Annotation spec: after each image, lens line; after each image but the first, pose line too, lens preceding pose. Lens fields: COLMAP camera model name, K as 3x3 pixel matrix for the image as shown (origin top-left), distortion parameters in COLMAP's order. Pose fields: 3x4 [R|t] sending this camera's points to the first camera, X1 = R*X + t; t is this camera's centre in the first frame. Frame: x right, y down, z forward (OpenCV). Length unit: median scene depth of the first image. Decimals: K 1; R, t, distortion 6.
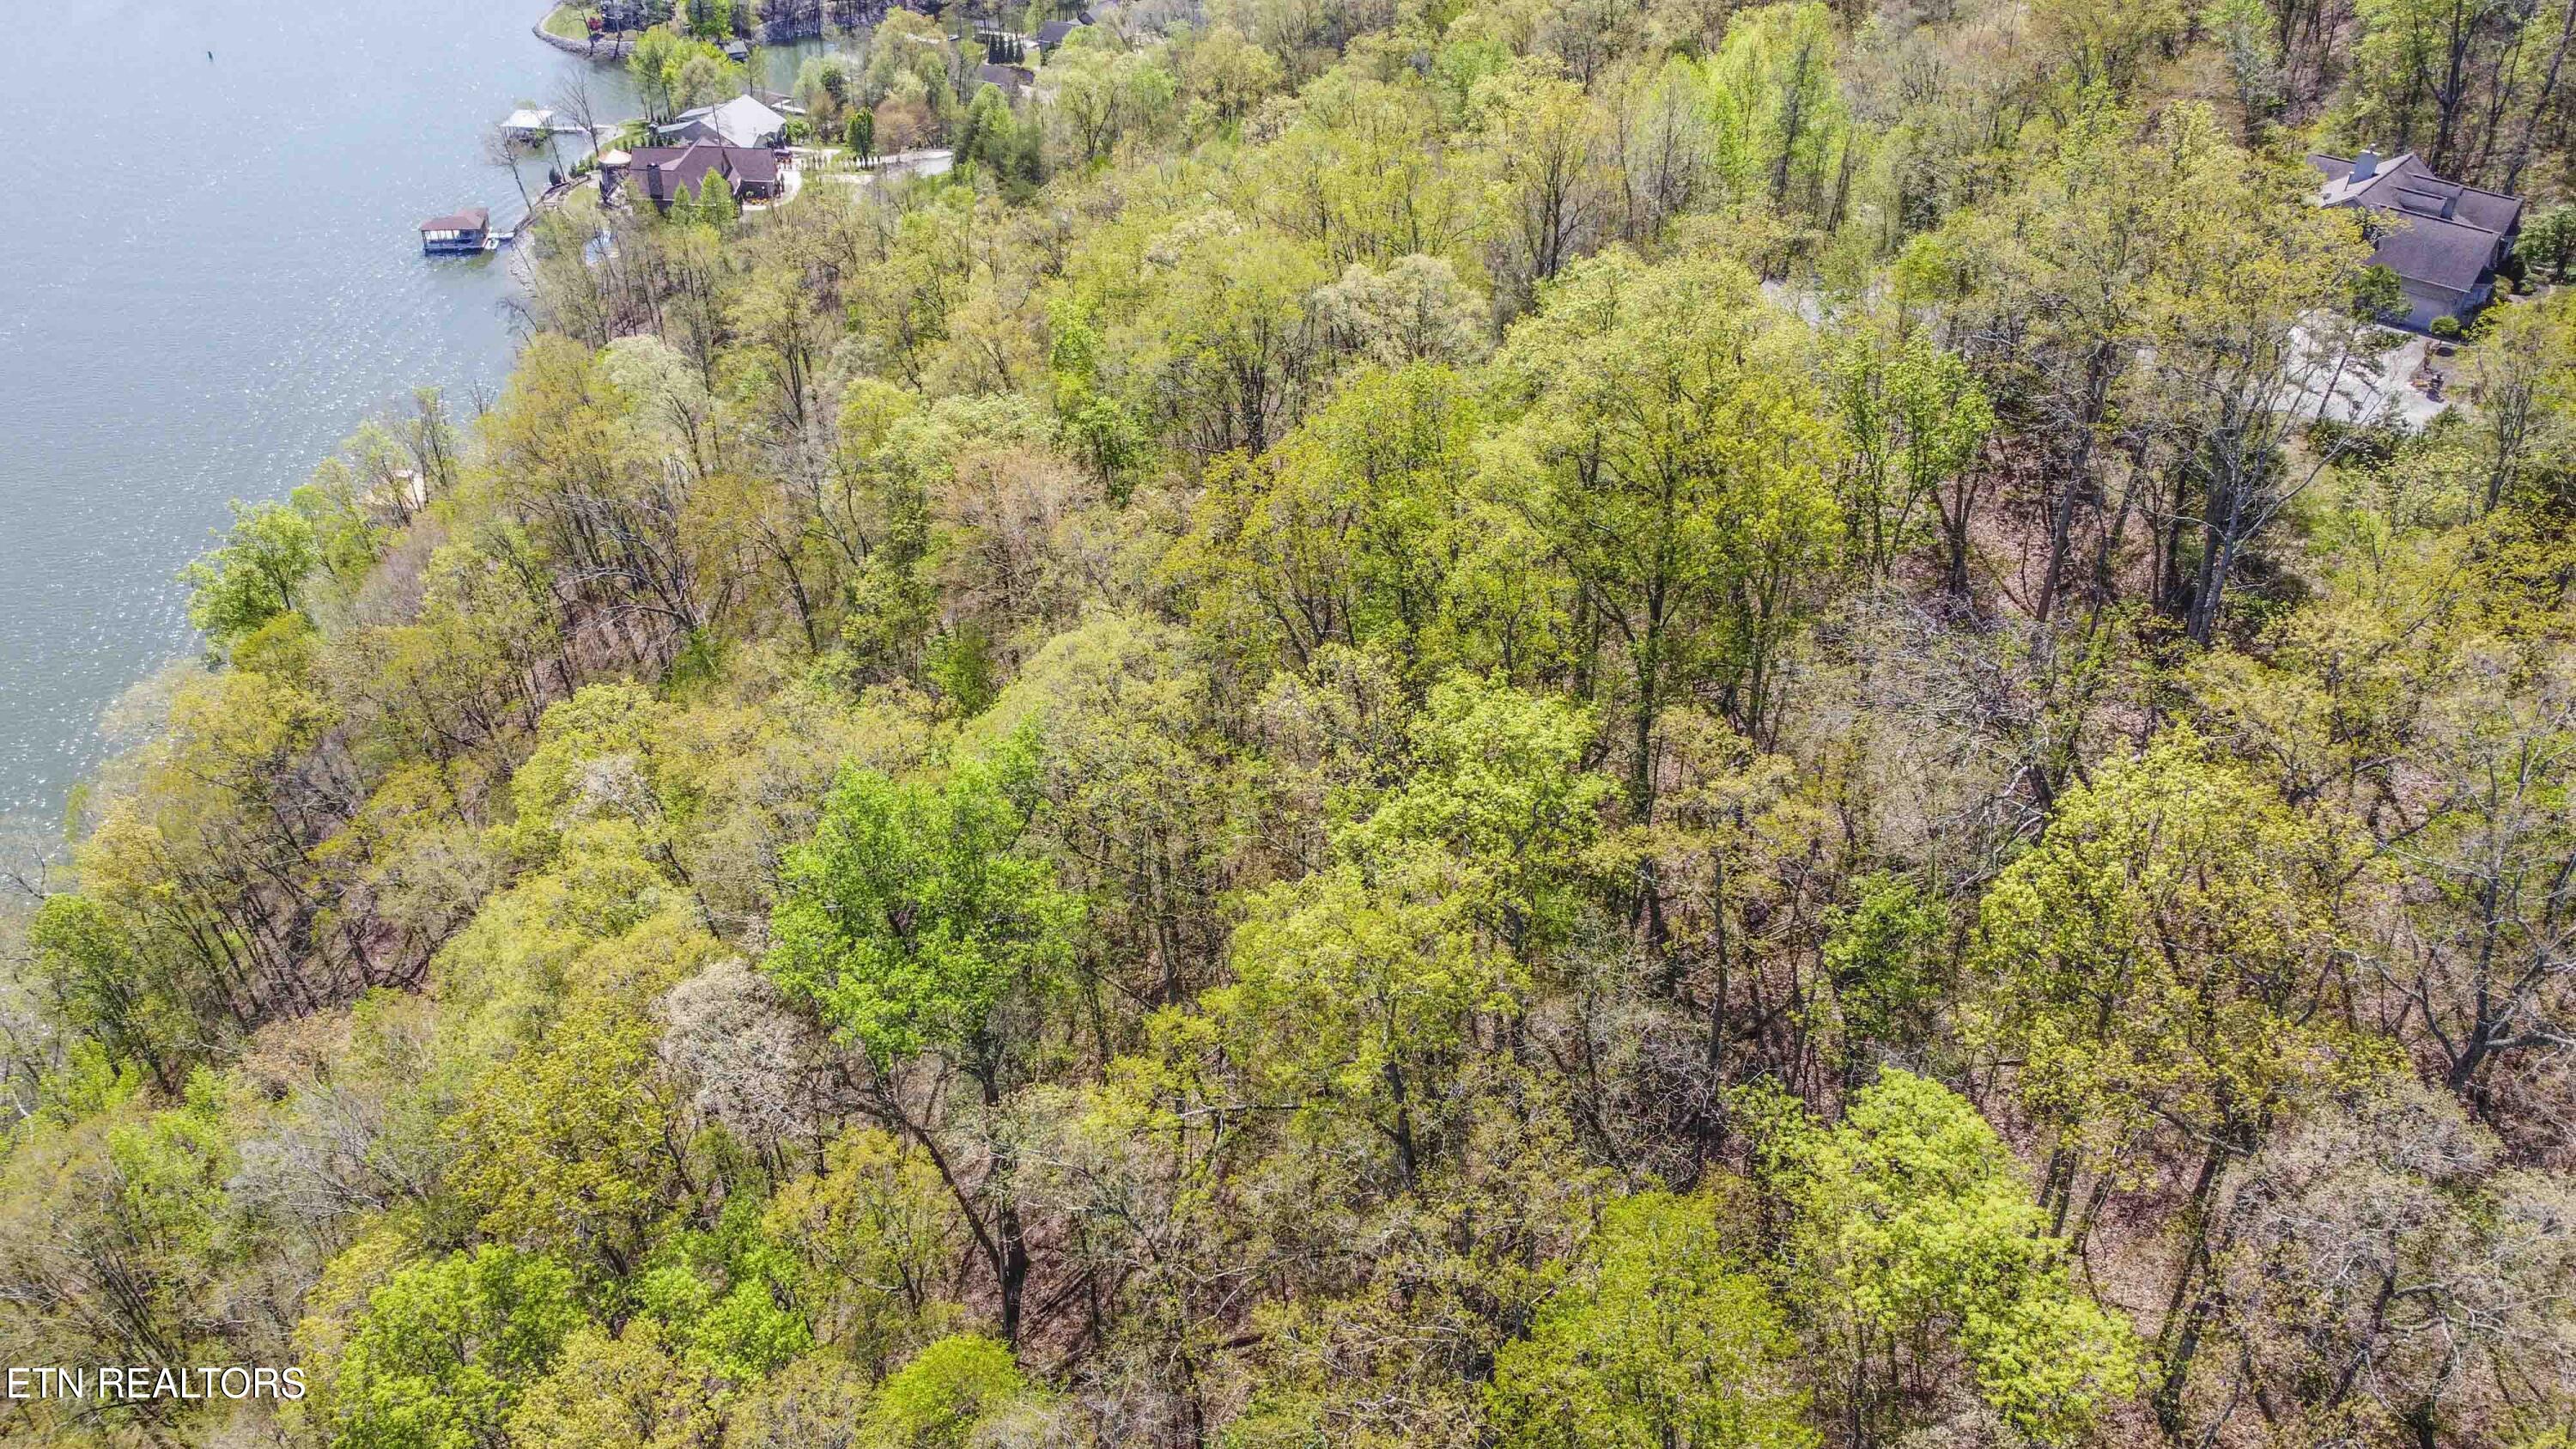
lens RADIAL K [[1951.9, 0, 1287.3], [0, 1951.9, 698.0], [0, 0, 1]] dist [0.006267, -0.005735]
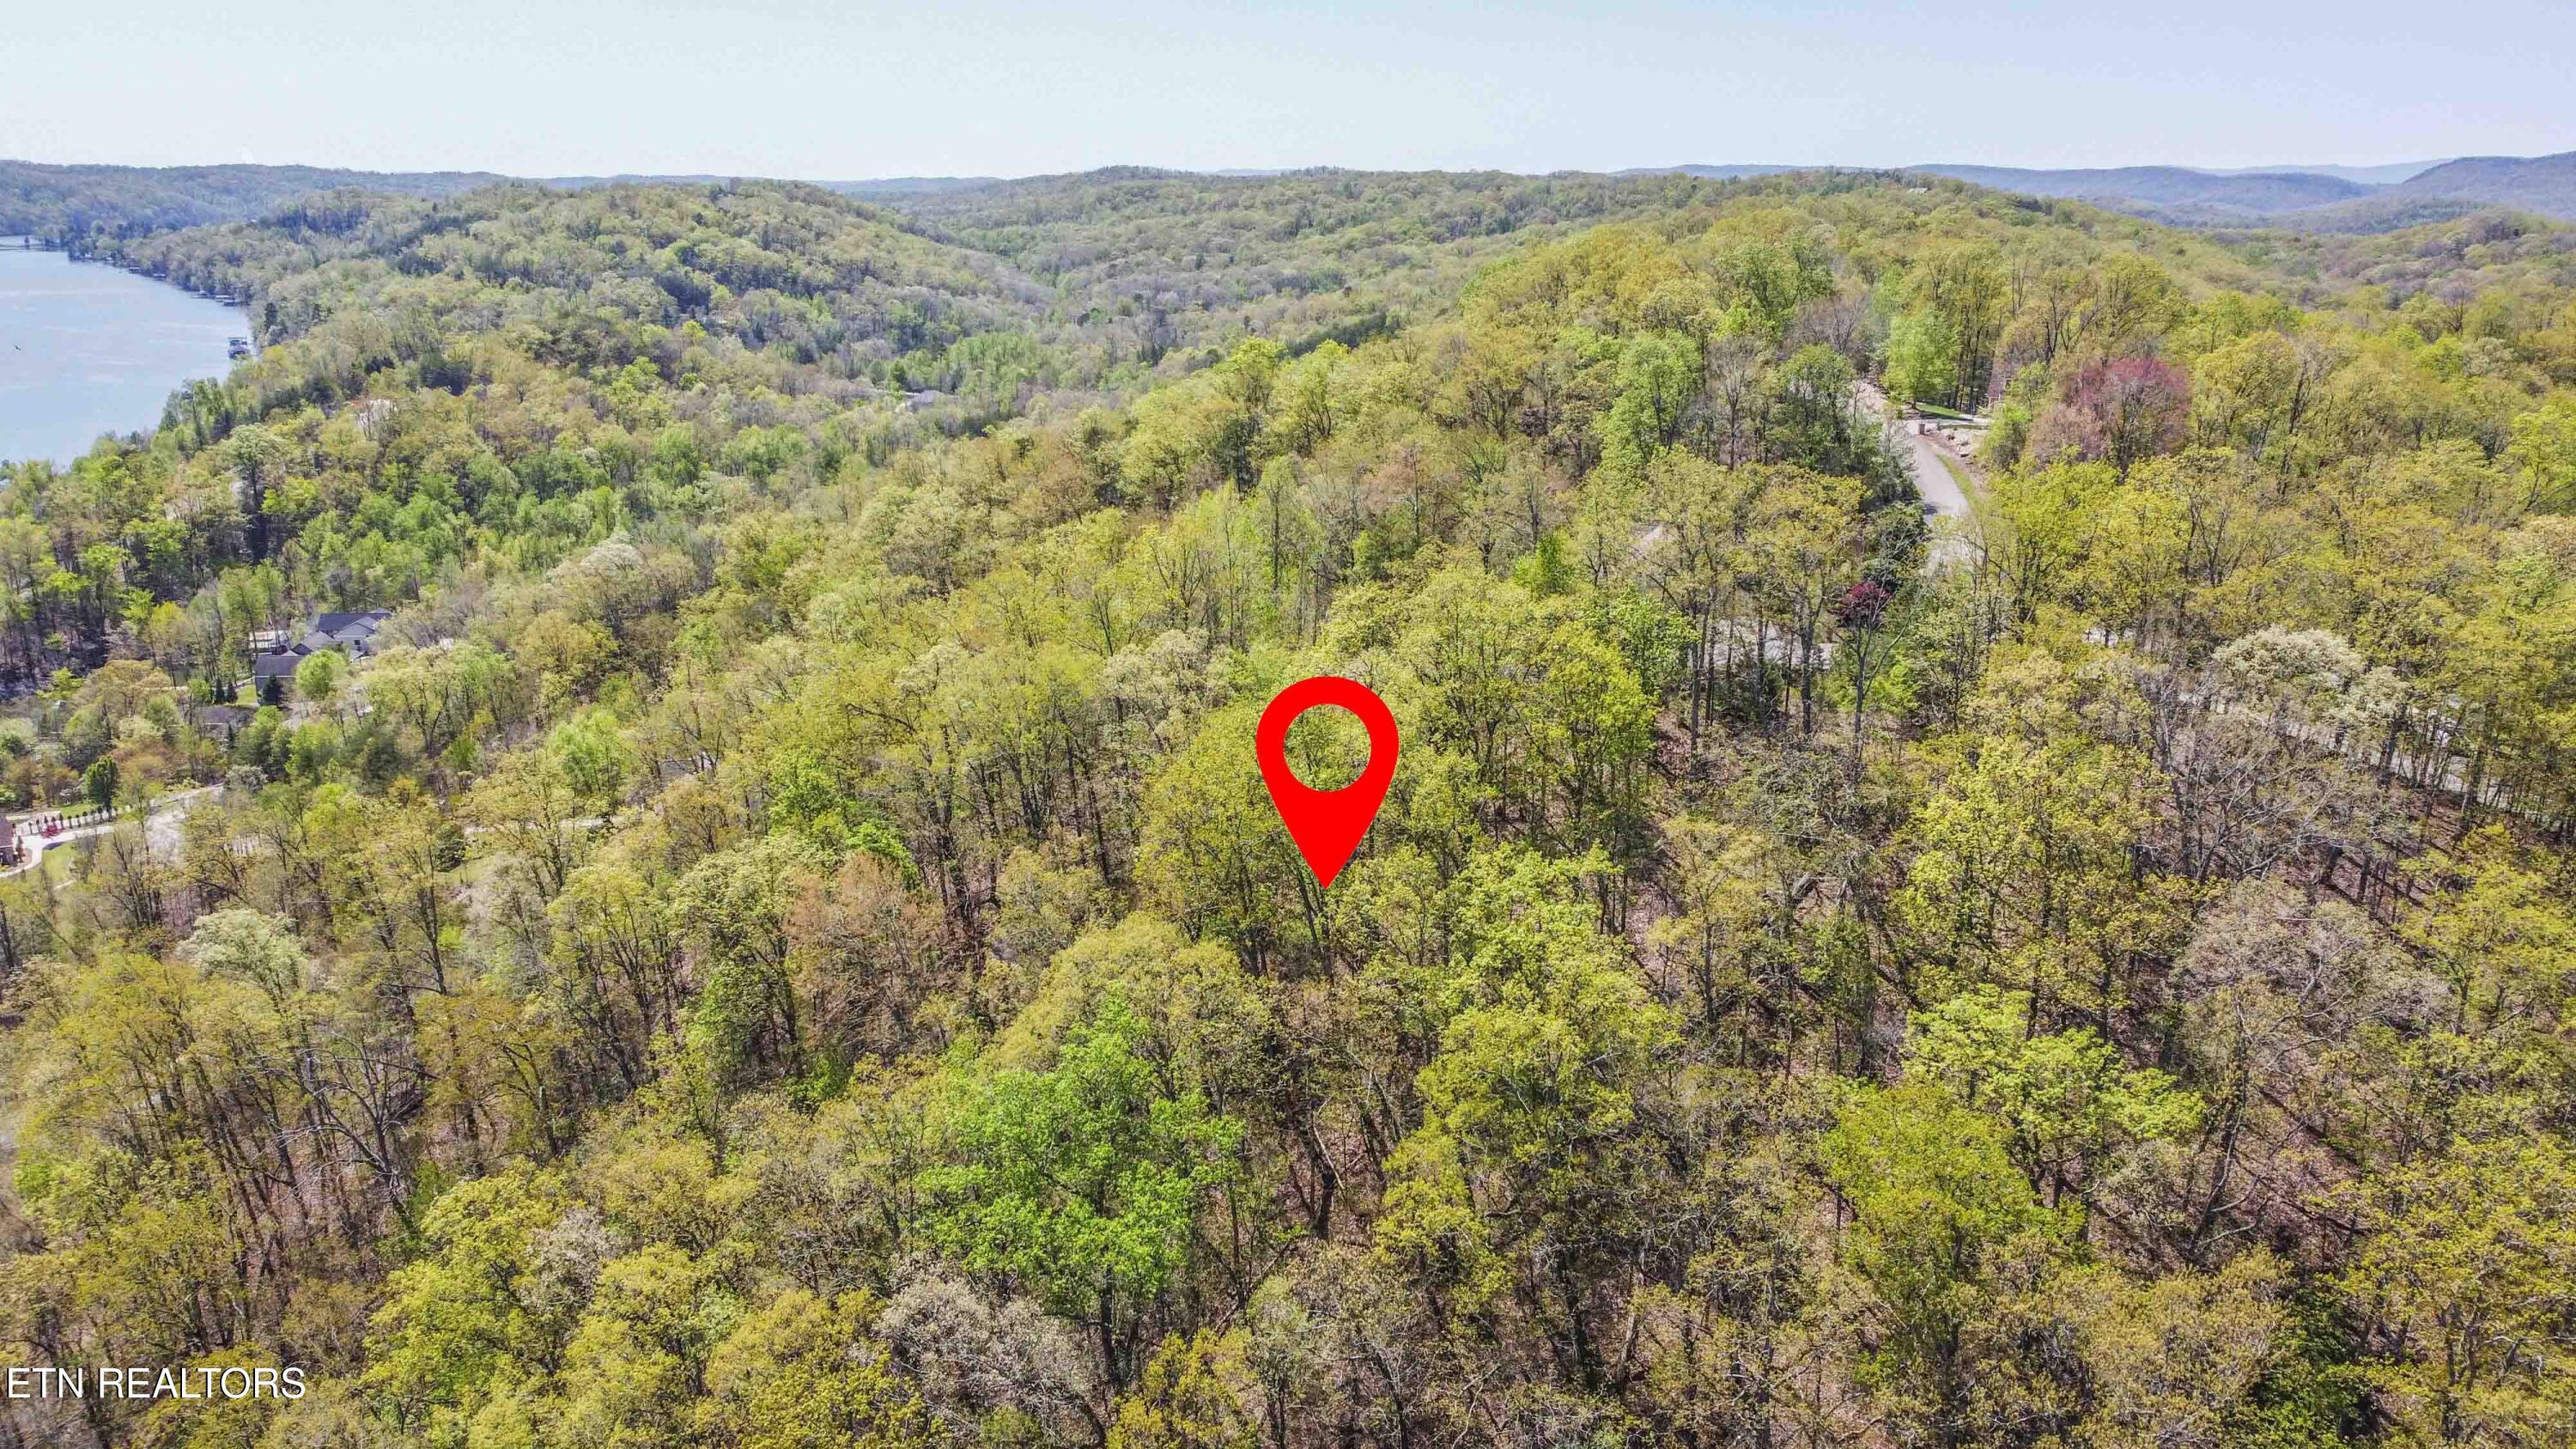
lens RADIAL K [[1951.9, 0, 1284.7], [0, 1951.9, 713.4], [0, 0, 1]] dist [0.006267, -0.005735]
pose [[0.876374, -0.151947, 0.457034, -0.139631], [0.277614, 0.934798, -0.221546, 0.036021], [-0.393571, 0.321036, 0.861416, -0.018951]]
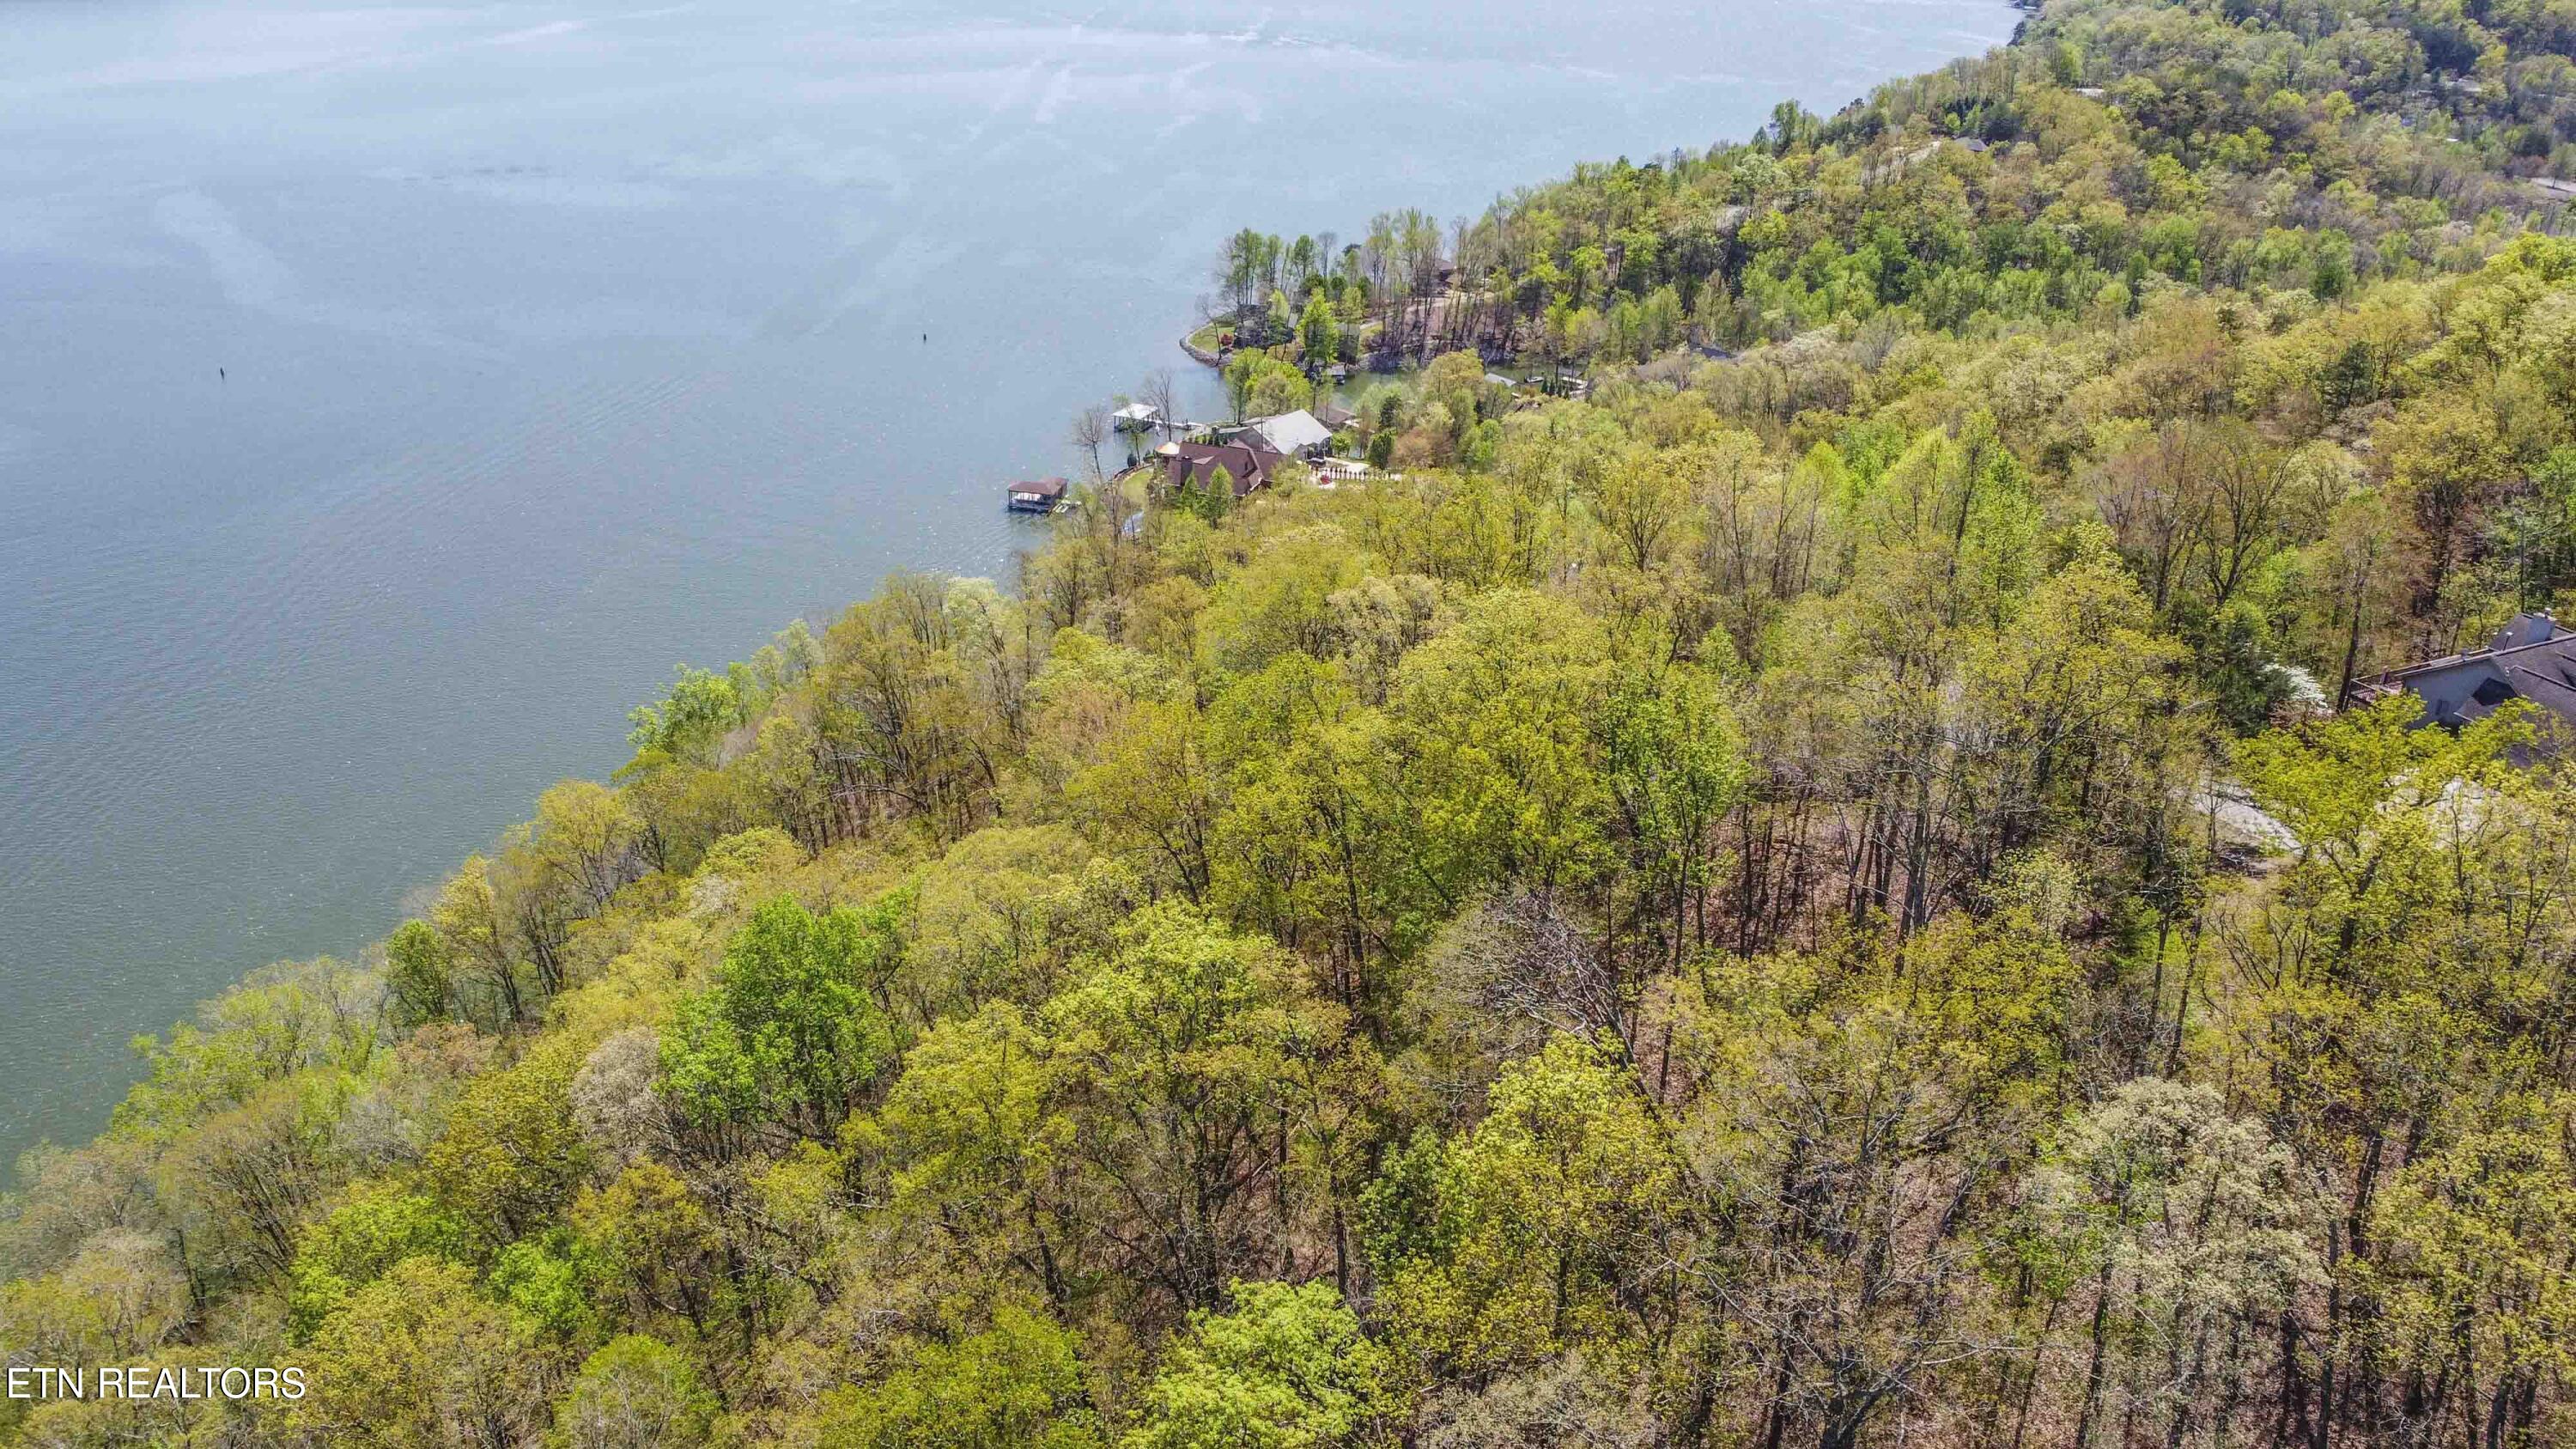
lens RADIAL K [[1951.9, 0, 1292.2], [0, 1951.9, 721.4], [0, 0, 1]] dist [0.006267, -0.005735]
pose [[0.928883, 0.153559, -0.337041, 0.126017], [-0.204300, 0.971471, -0.120437, 0.002372], [0.308931, 0.180729, 0.933755, -0.019545]]
